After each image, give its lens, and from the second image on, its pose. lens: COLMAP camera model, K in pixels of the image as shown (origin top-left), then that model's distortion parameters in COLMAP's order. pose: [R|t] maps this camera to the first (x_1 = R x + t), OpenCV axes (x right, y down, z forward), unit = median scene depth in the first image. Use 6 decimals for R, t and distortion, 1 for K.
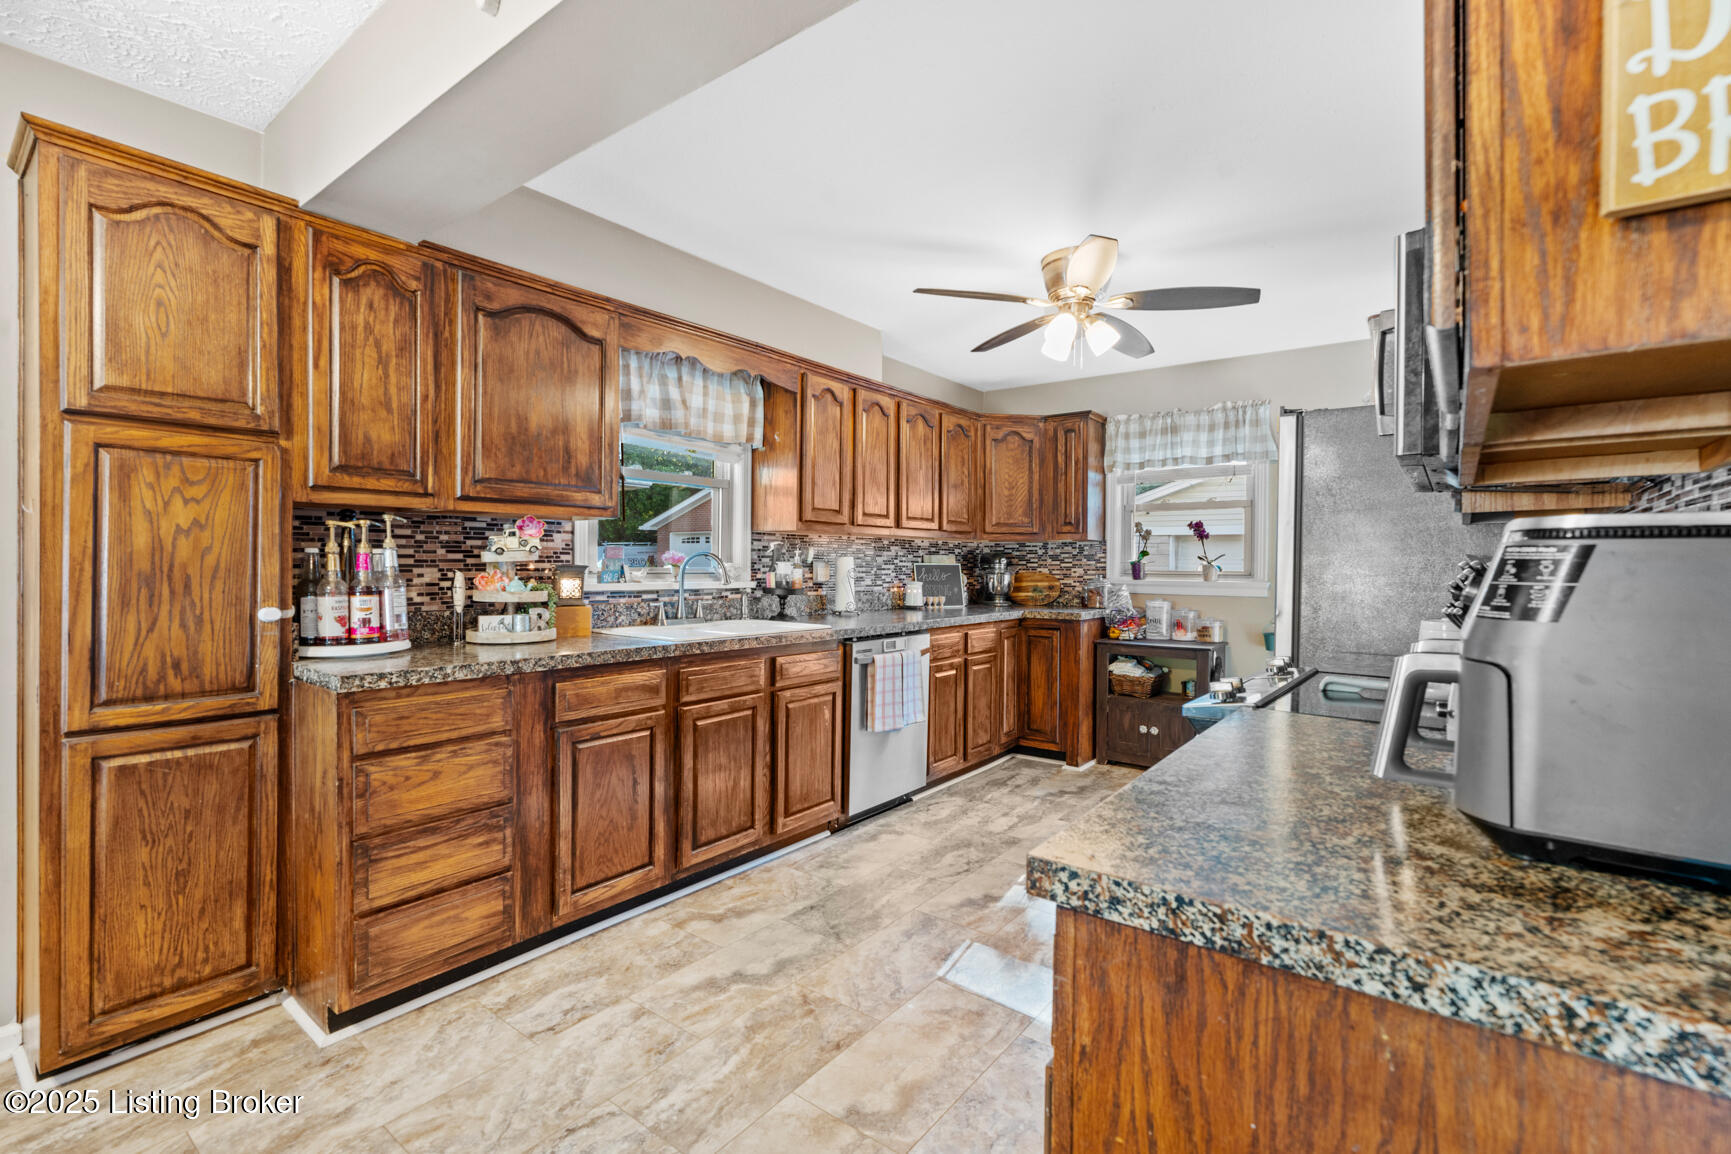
lens RADIAL K [[783.8, 0, 881.0], [0, 783.8, 569.0], [0, 0, 1]] dist [-0.012685, 0.003302]
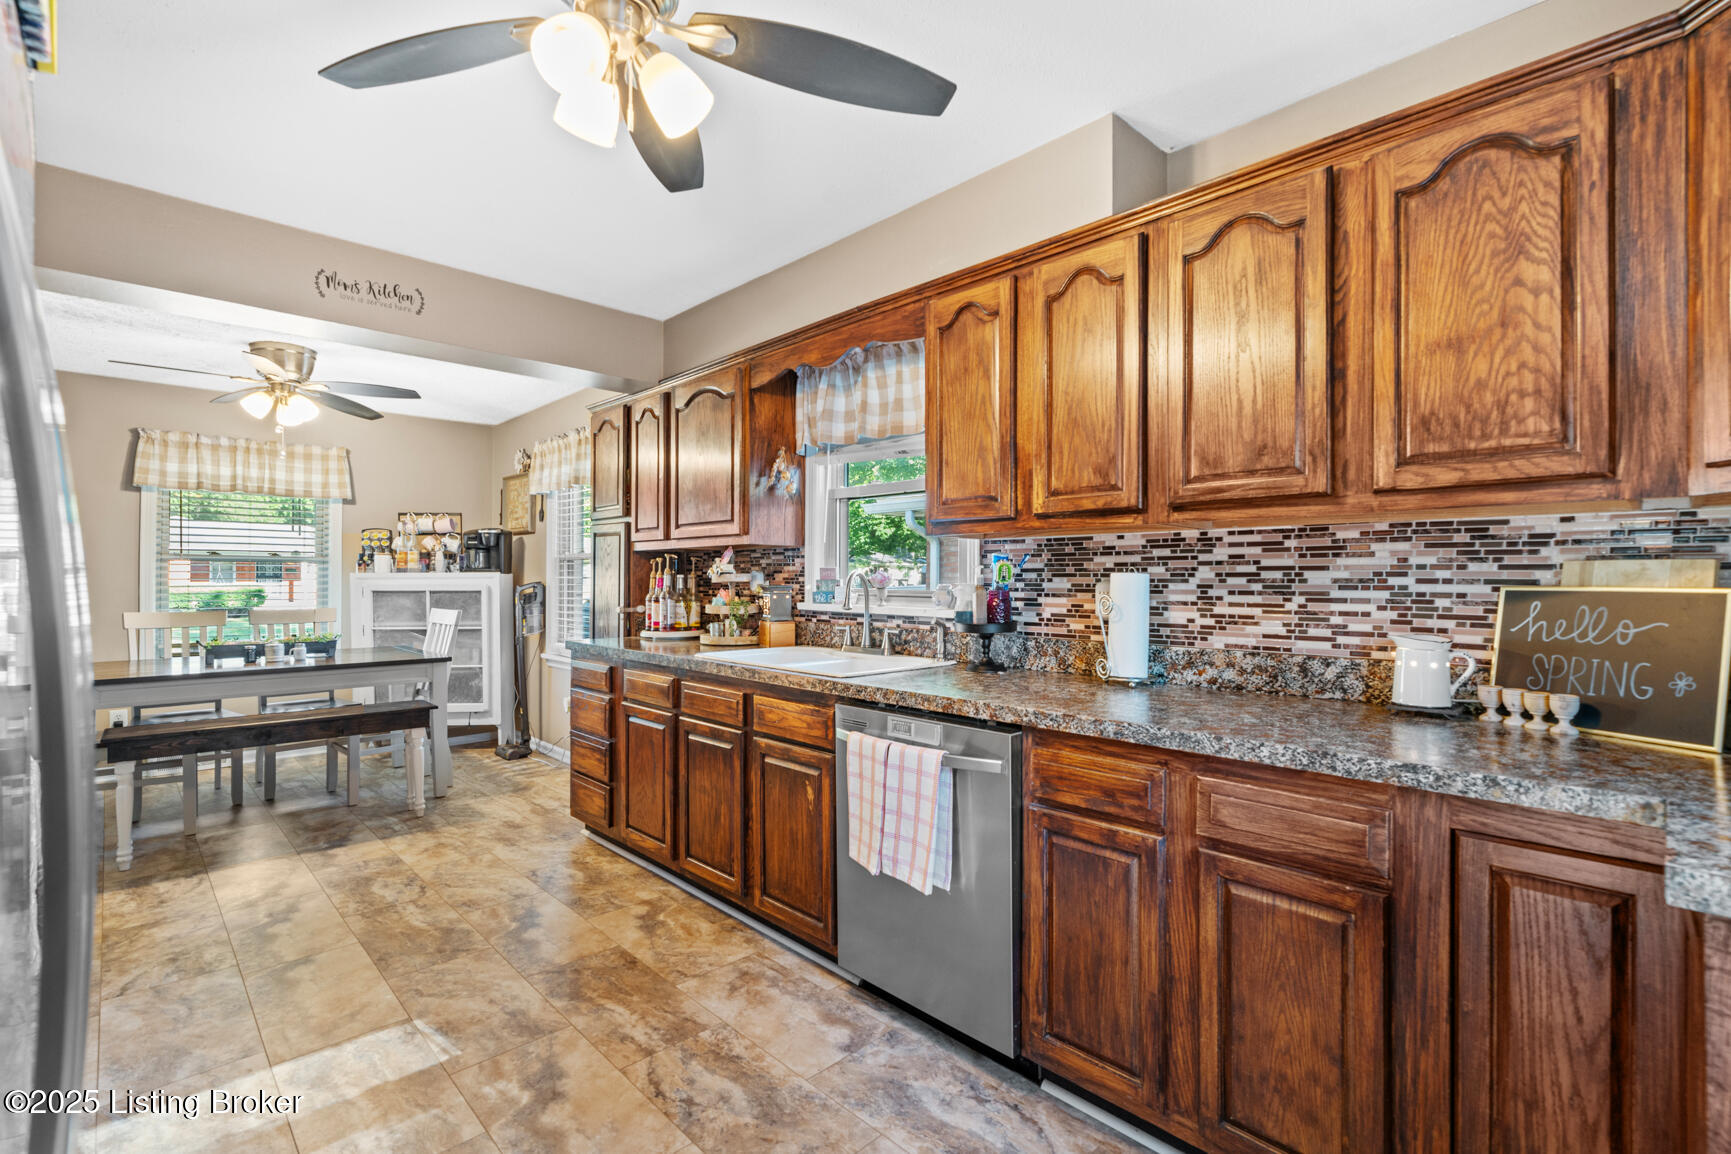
lens RADIAL K [[783.8, 0, 874.7], [0, 783.8, 577.5], [0, 0, 1]] dist [-0.012685, 0.003302]
pose [[-0.161208, -0.012079, -0.986847, 0.942229], [-0.013987, 0.999853, -0.009953, -0.010347], [0.986821, 0.012199, -0.161353, 1.744241]]
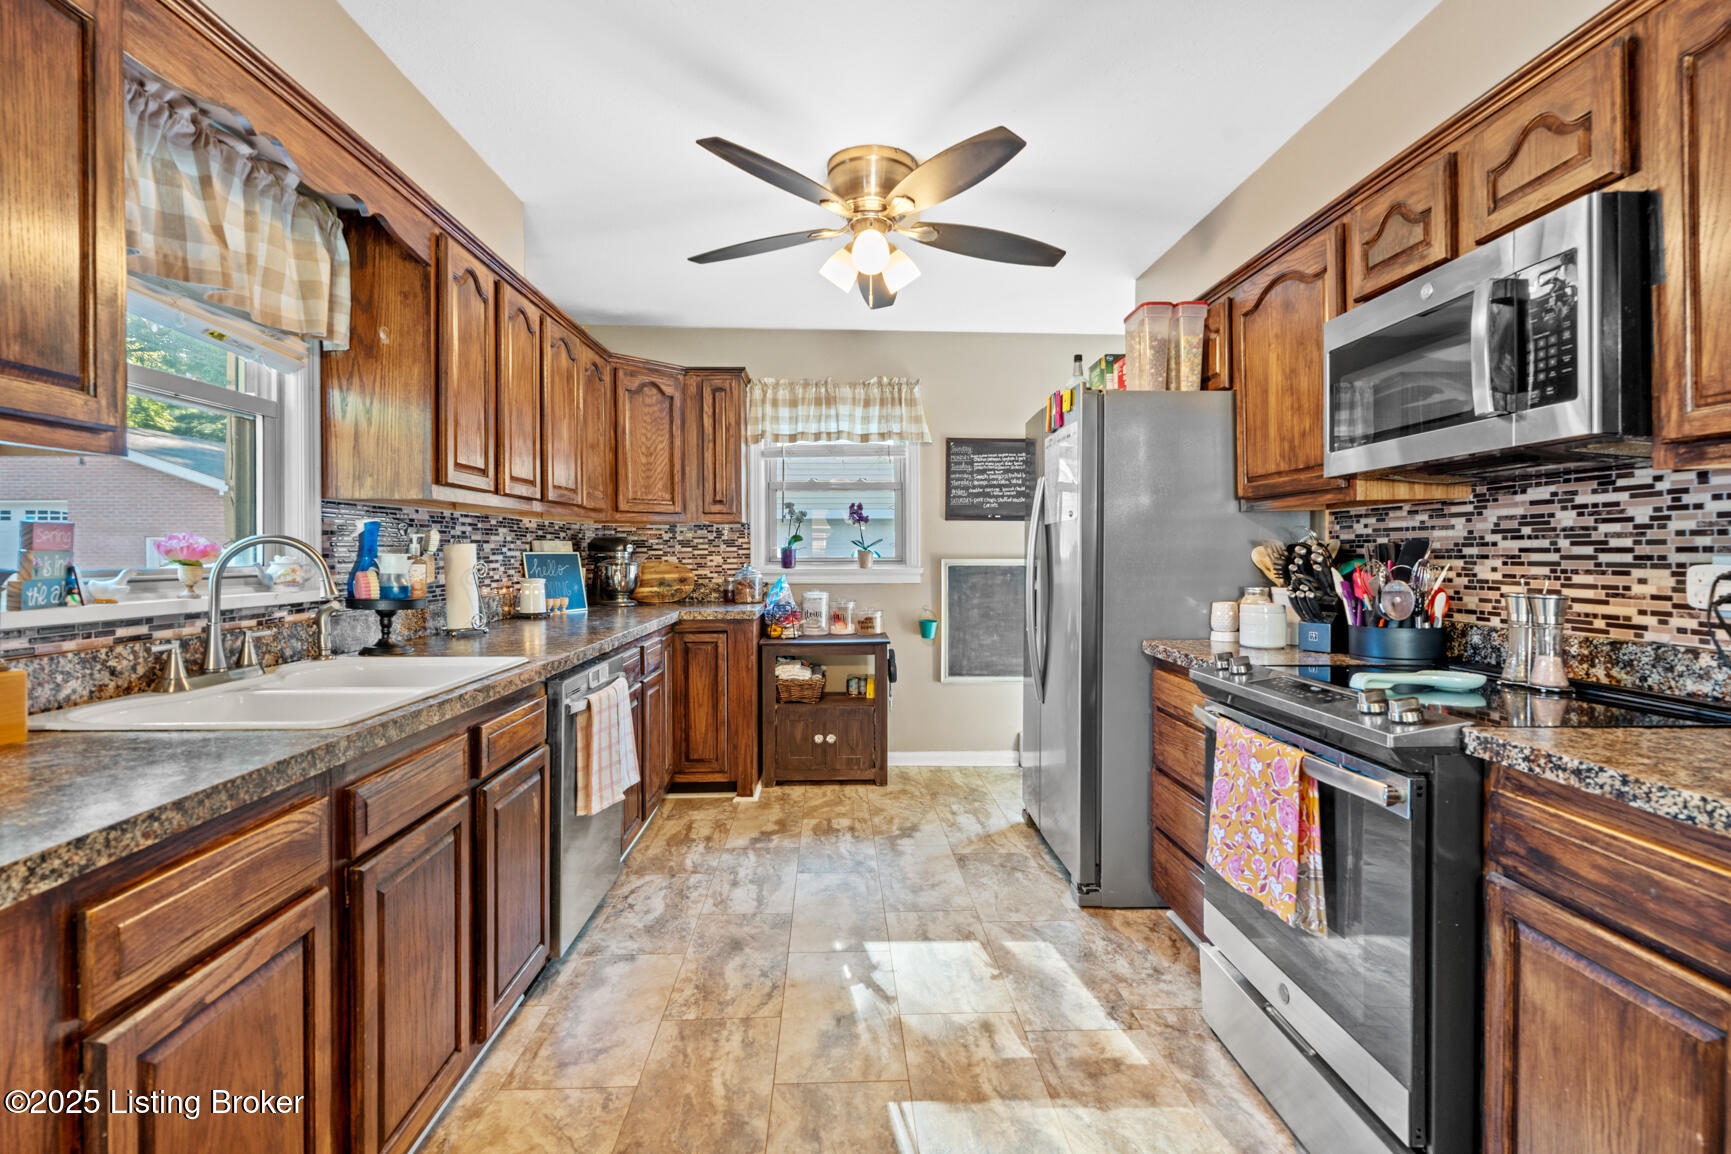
lens RADIAL K [[813.6, 0, 877.7], [0, 813.6, 557.6], [0, 0, 1]] dist [-0.006460, 0.001752]
pose [[0.773425, -0.016082, 0.633684, -0.385566], [0.013827, 0.999868, 0.008499, -0.010273], [-0.633737, 0.002189, 0.773546, 0.517517]]
